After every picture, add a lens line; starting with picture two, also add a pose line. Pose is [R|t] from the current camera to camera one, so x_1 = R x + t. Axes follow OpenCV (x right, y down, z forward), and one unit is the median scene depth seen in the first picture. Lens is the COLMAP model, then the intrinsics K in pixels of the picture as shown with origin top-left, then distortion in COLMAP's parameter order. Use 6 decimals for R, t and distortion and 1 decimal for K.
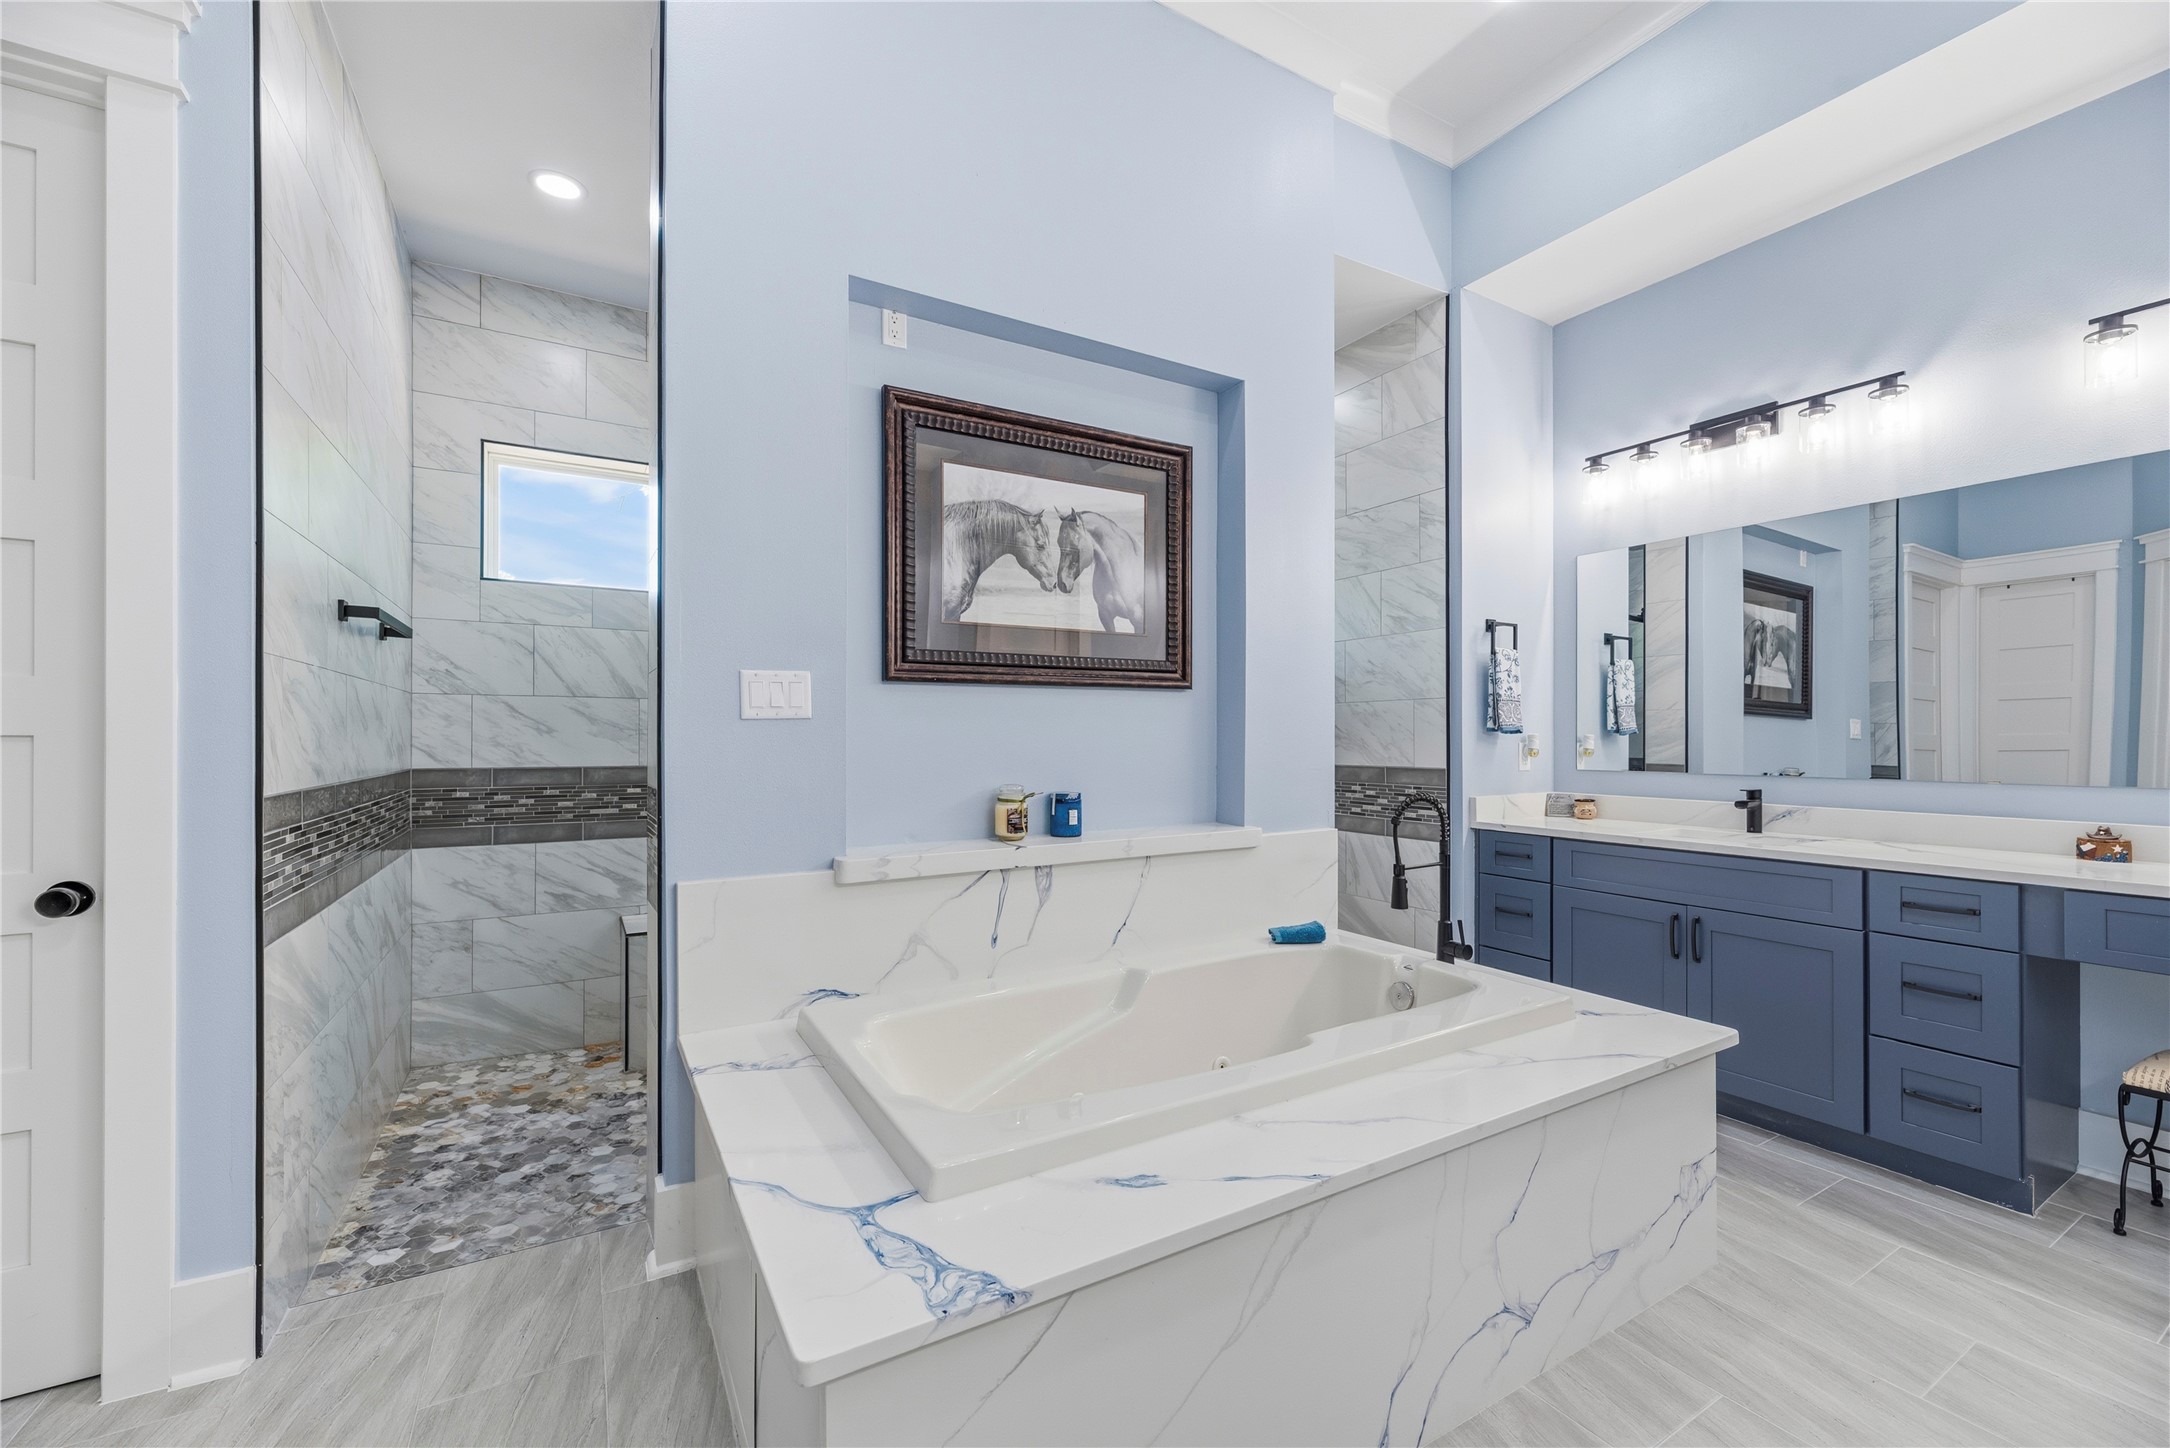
lens RADIAL K [[879.7, 0, 1092.9], [0, 879.7, 726.0], [0, 0, 1]] dist [-0.008528, -0.000553]
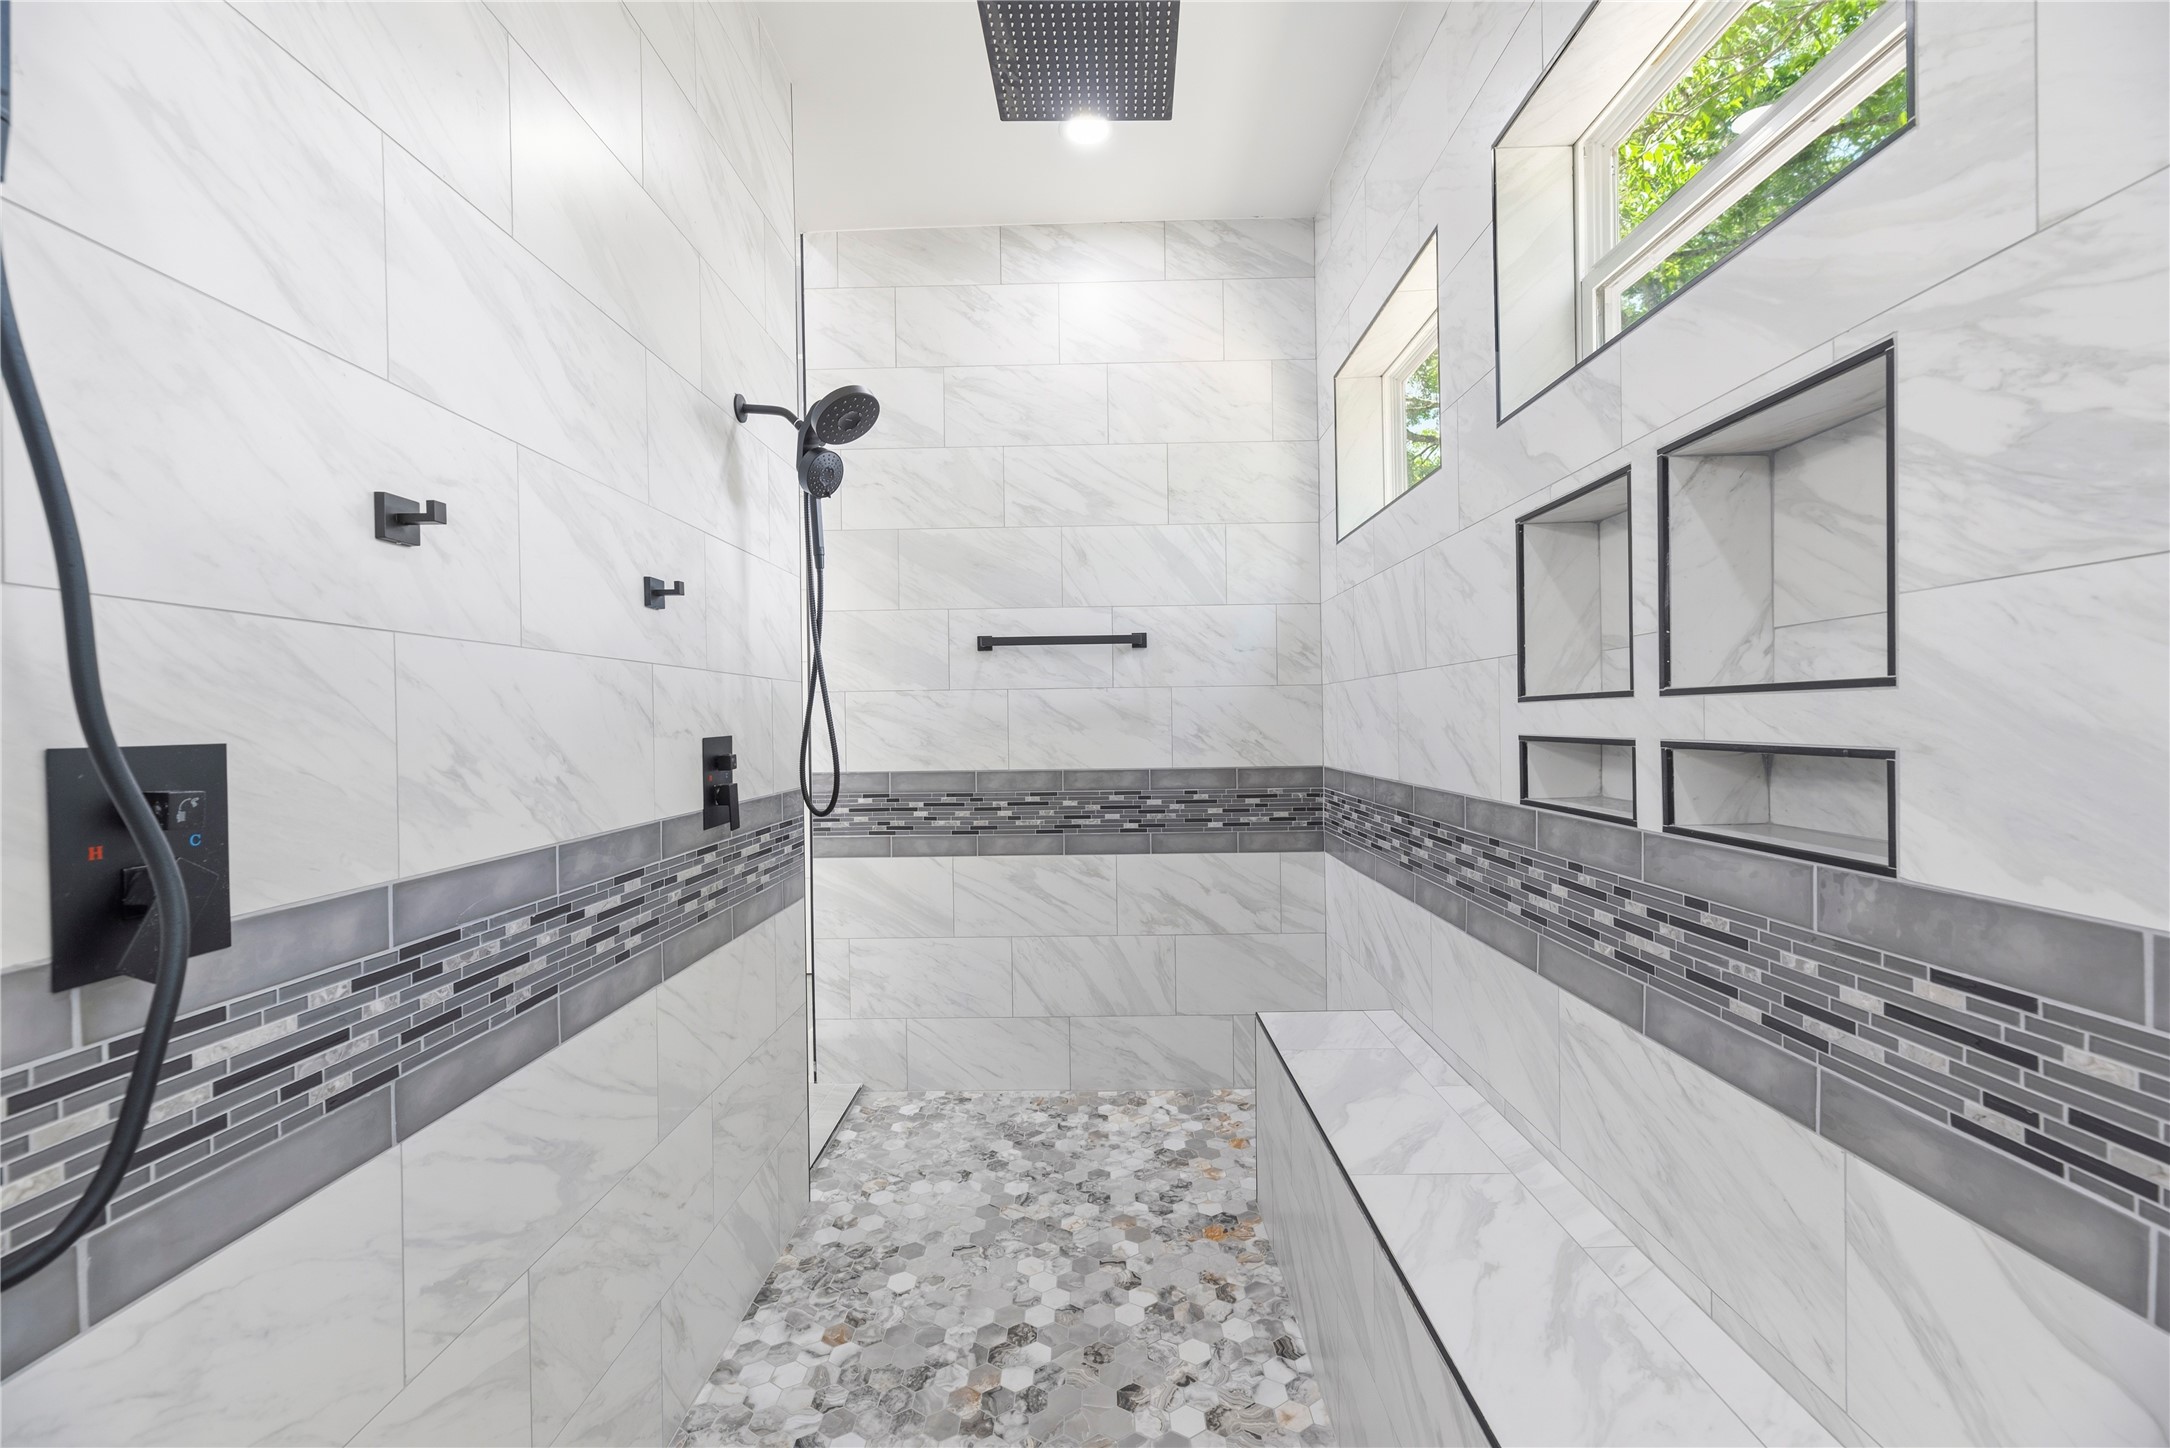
lens RADIAL K [[879.7, 0, 1096.3], [0, 879.7, 735.9], [0, 0, 1]] dist [-0.008528, -0.000553]
pose [[-0.509656, 0.020814, -0.860126, 0.170507], [0.015182, 0.999769, 0.015198, -0.001054], [0.860244, -0.005313, -0.509855, 1.486901]]
